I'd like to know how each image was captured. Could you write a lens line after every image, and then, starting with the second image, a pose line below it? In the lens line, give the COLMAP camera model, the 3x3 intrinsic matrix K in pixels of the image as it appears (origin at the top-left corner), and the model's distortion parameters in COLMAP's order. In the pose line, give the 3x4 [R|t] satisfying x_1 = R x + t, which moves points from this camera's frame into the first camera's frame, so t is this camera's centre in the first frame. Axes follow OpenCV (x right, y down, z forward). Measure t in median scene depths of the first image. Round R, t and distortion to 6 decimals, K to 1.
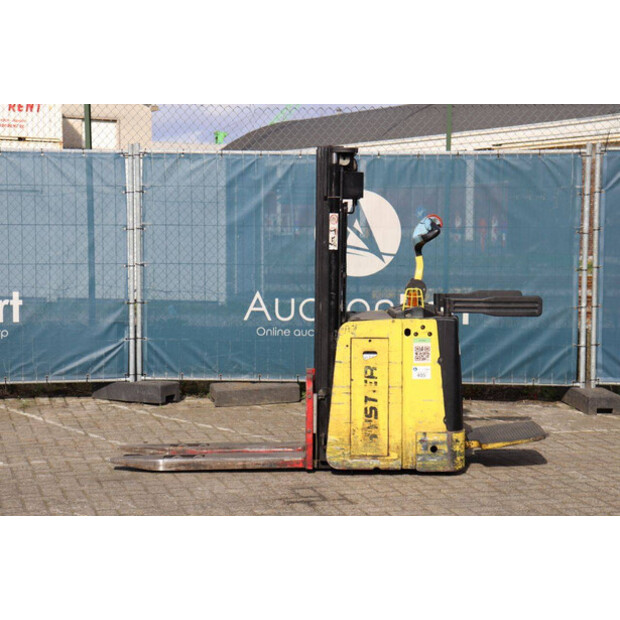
lens RADIAL K [[1371.7, 0, 306.9], [0, 1371.7, 309.4], [0, 0, 1]] dist [0.389193, 0.000000]
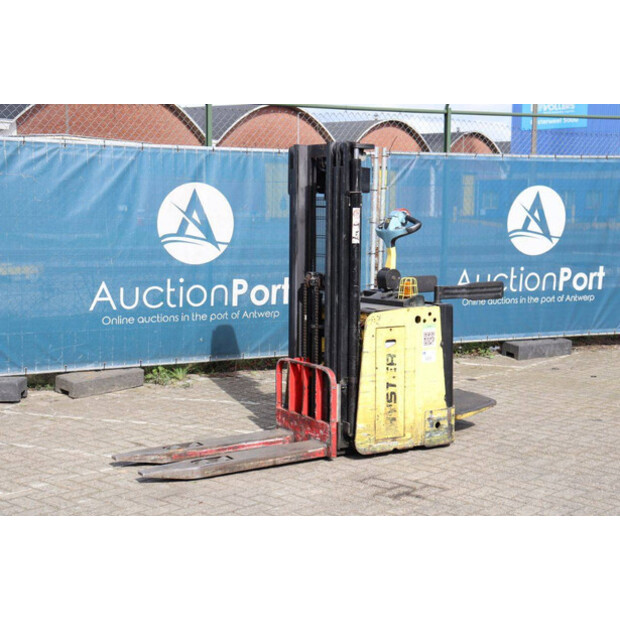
lens RADIAL K [[1035.5, 0, 310.0], [0, 1035.5, 314.1], [0, 0, 1]] dist [0.208171, 0.000000]
pose [[0.854285, -0.054915, 0.516896, -0.384050], [0.033379, 0.998147, 0.050876, -0.029092], [-0.518732, -0.026209, 0.854535, 0.328044]]
